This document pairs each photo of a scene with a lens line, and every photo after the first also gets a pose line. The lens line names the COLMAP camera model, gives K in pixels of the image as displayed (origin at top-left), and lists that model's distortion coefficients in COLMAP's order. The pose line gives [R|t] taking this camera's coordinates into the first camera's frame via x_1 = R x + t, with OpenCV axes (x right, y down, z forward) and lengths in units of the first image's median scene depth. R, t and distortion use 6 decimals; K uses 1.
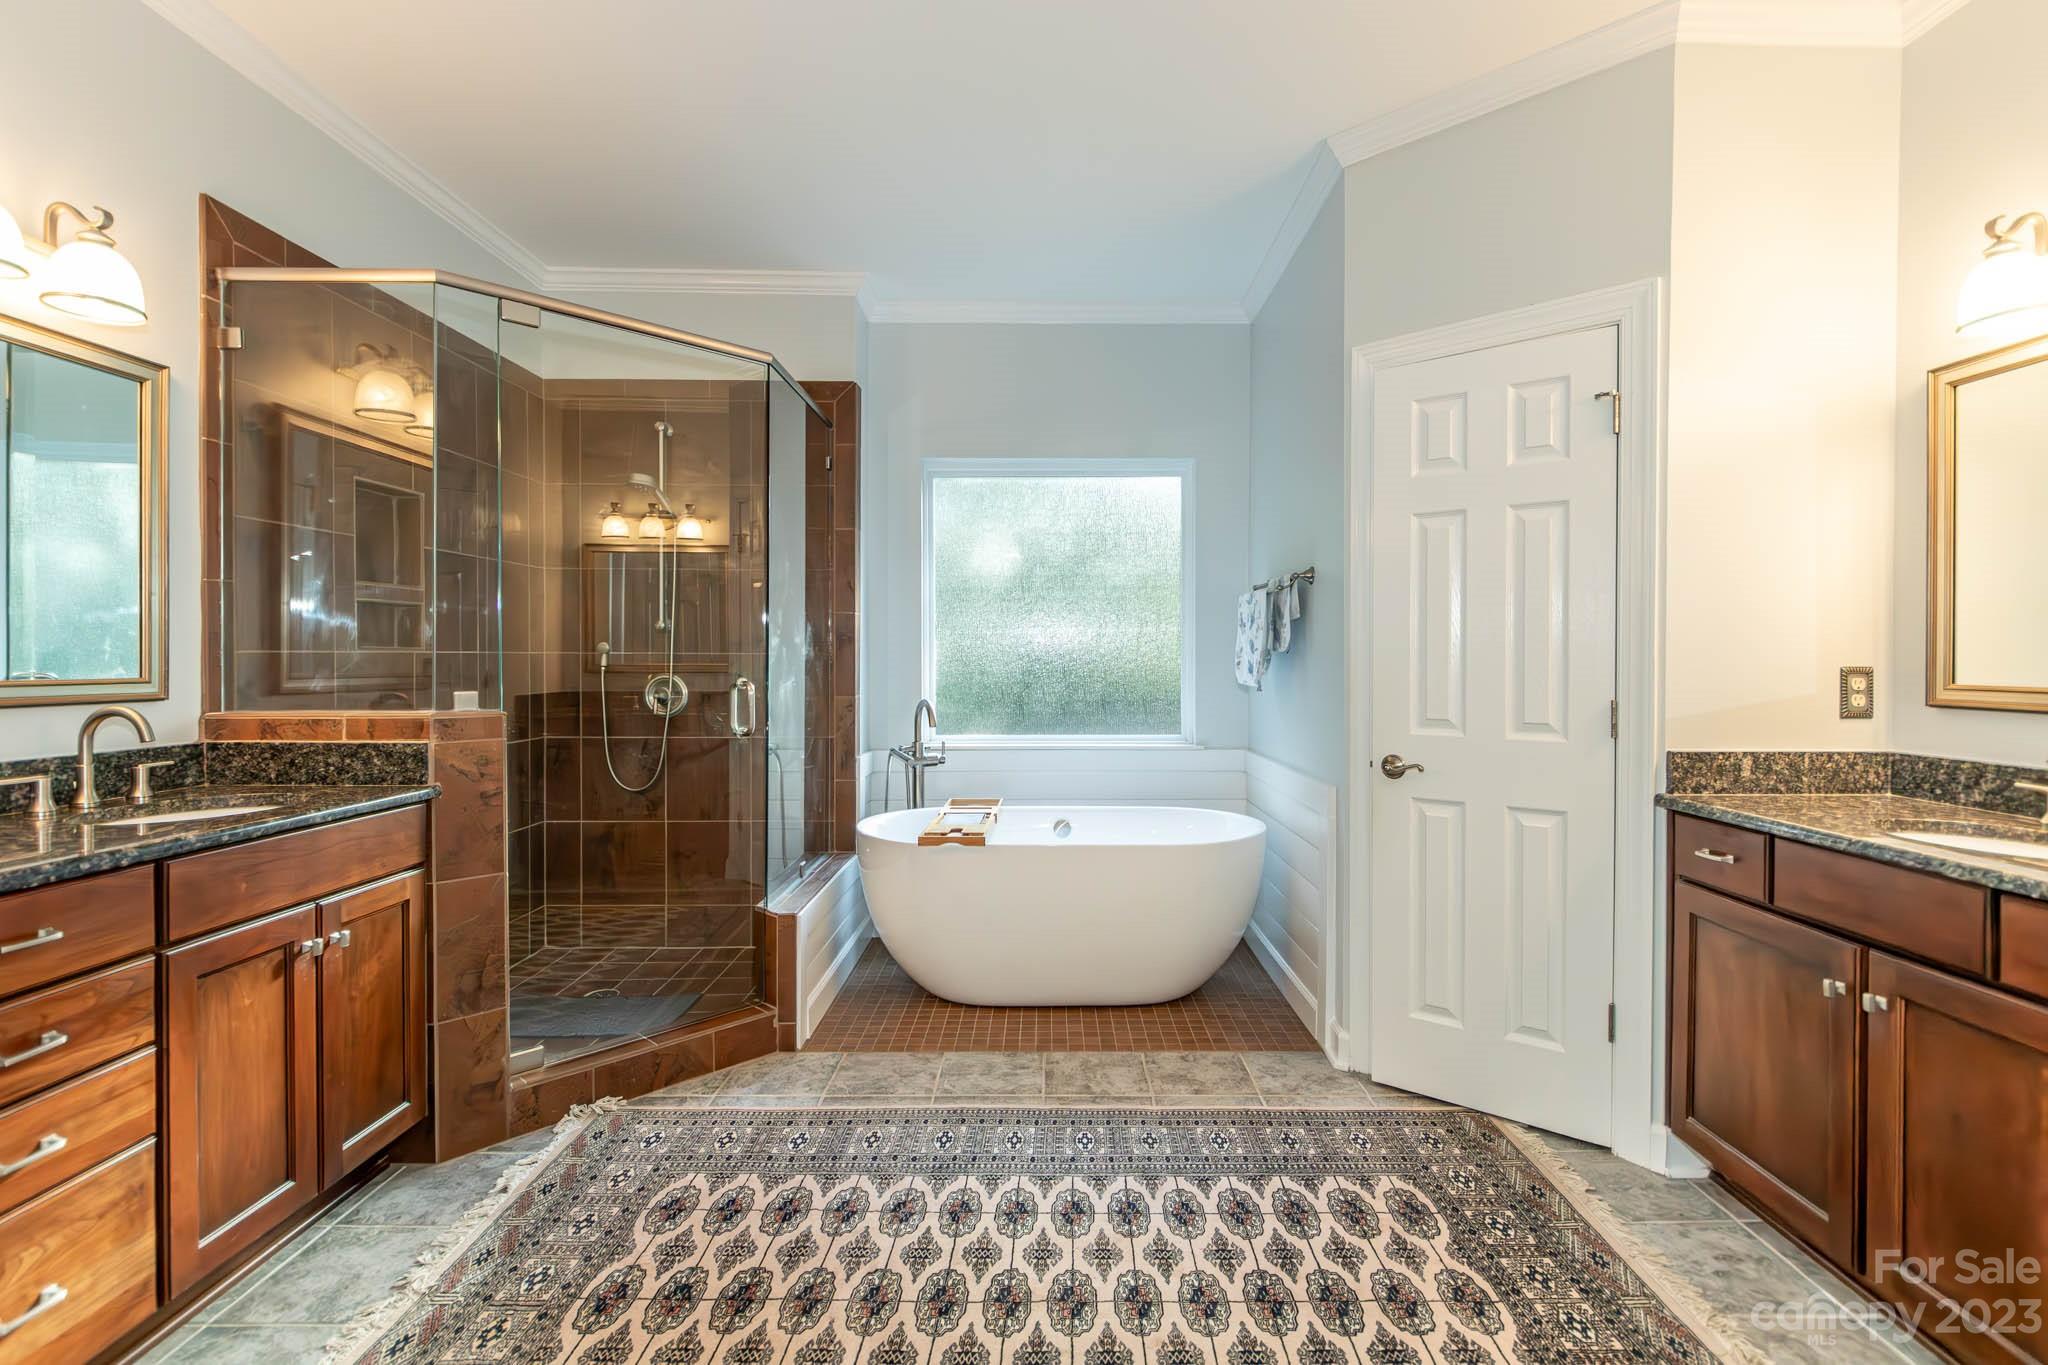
lens RADIAL K [[971.5, 0, 1009.6], [0, 971.5, 673.8], [0, 0, 1]] dist [0.010156, -0.011294]
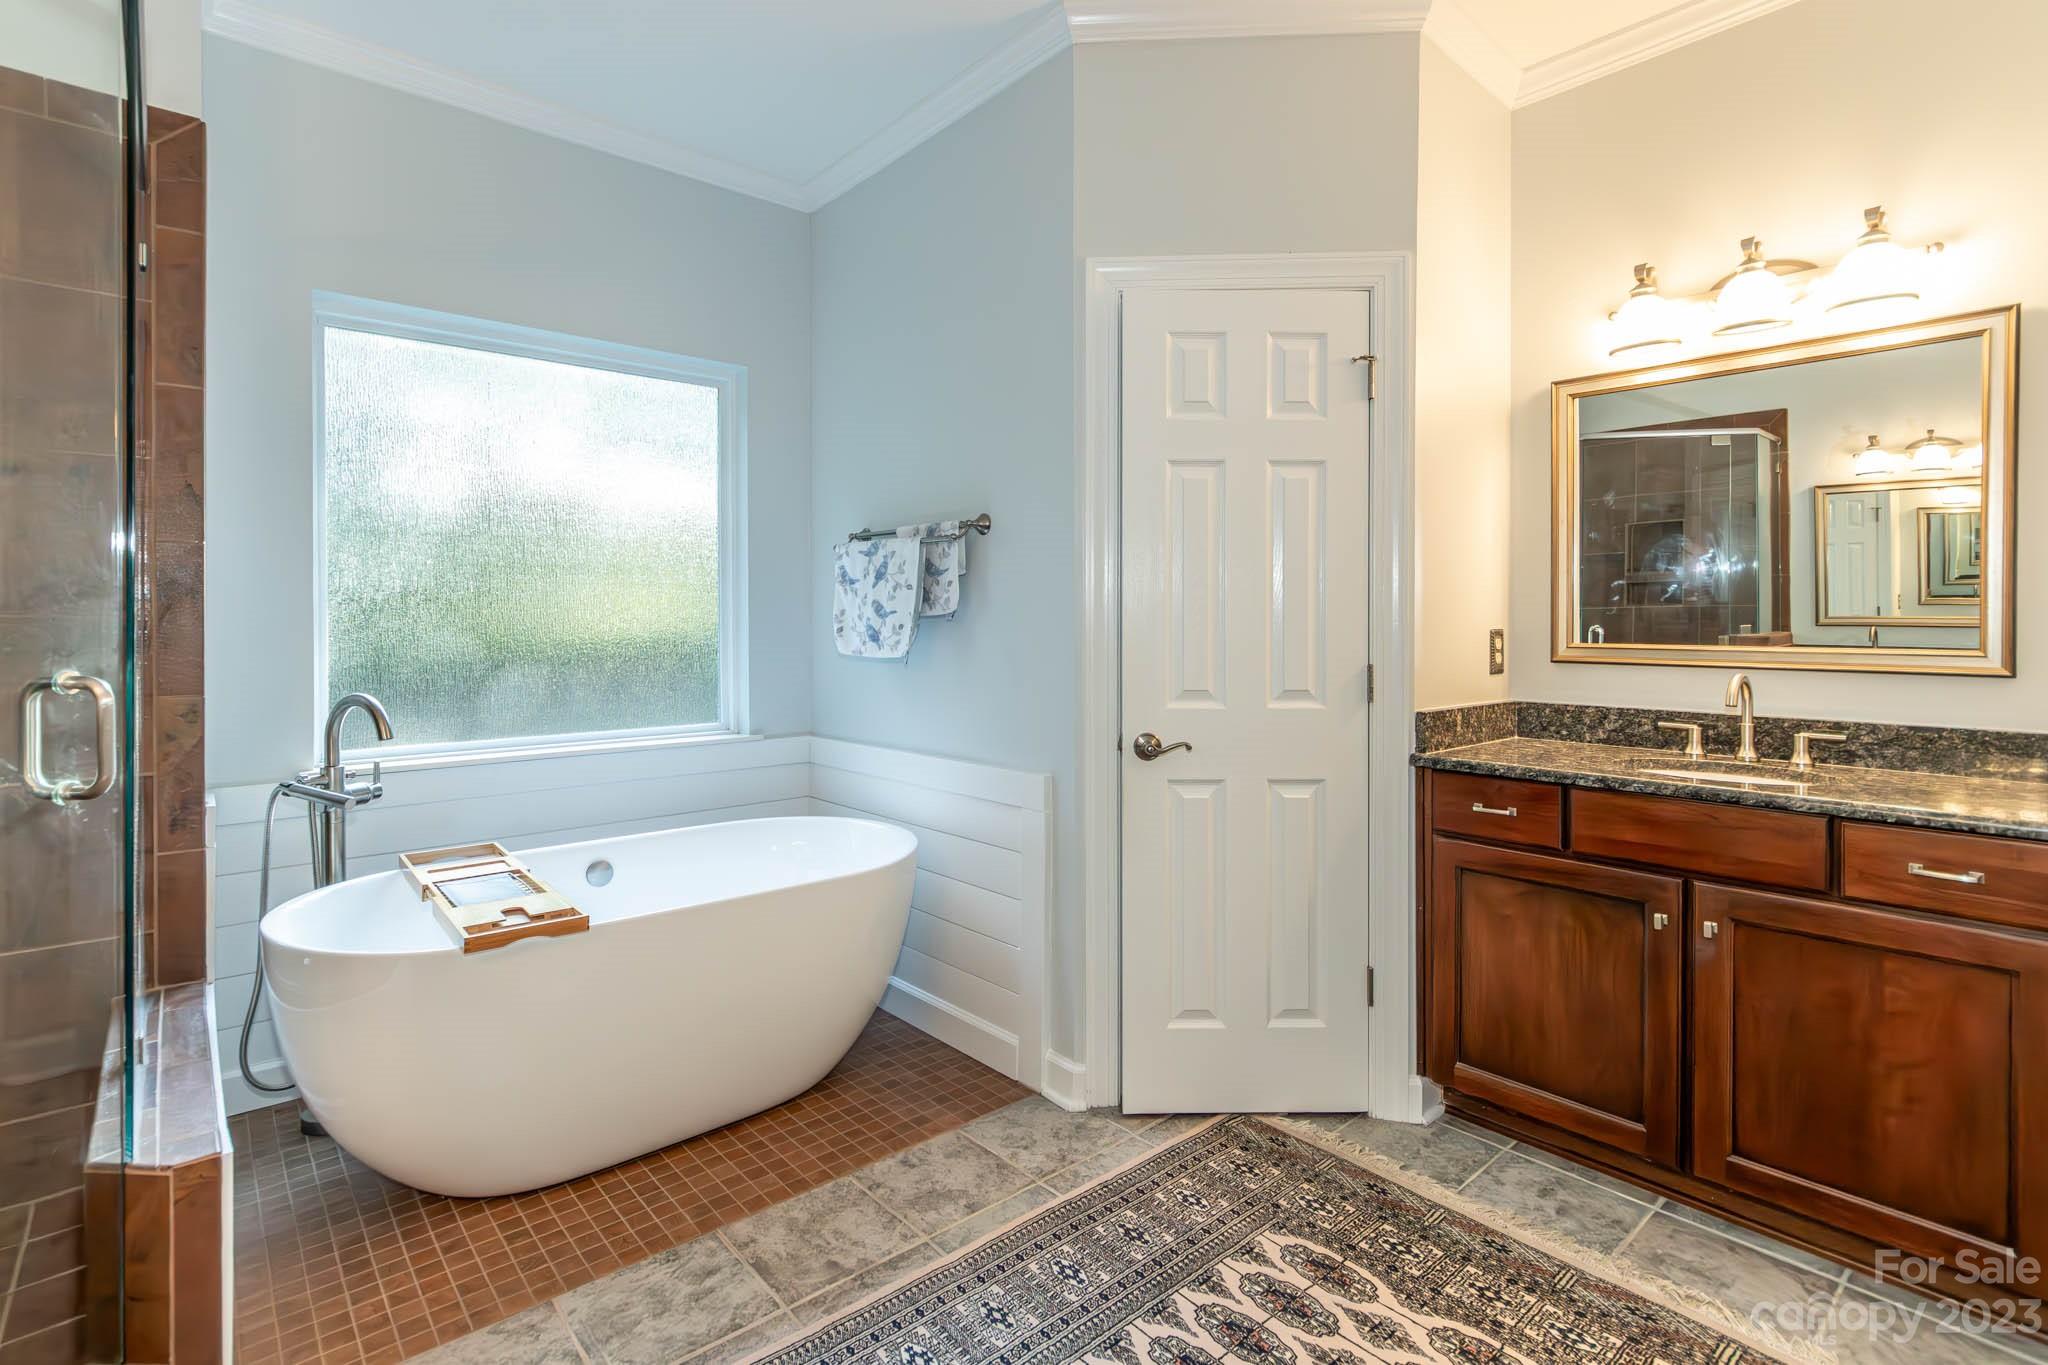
lens RADIAL K [[1002.1, 0, 1020.5], [0, 1002.1, 629.9], [0, 0, 1]] dist [0.011771, -0.012170]
pose [[0.743545, -0.008232, 0.668636, -0.336628], [0.013599, 0.999904, -0.002811, -0.010248], [-0.668548, 0.011183, 0.743585, 0.468937]]
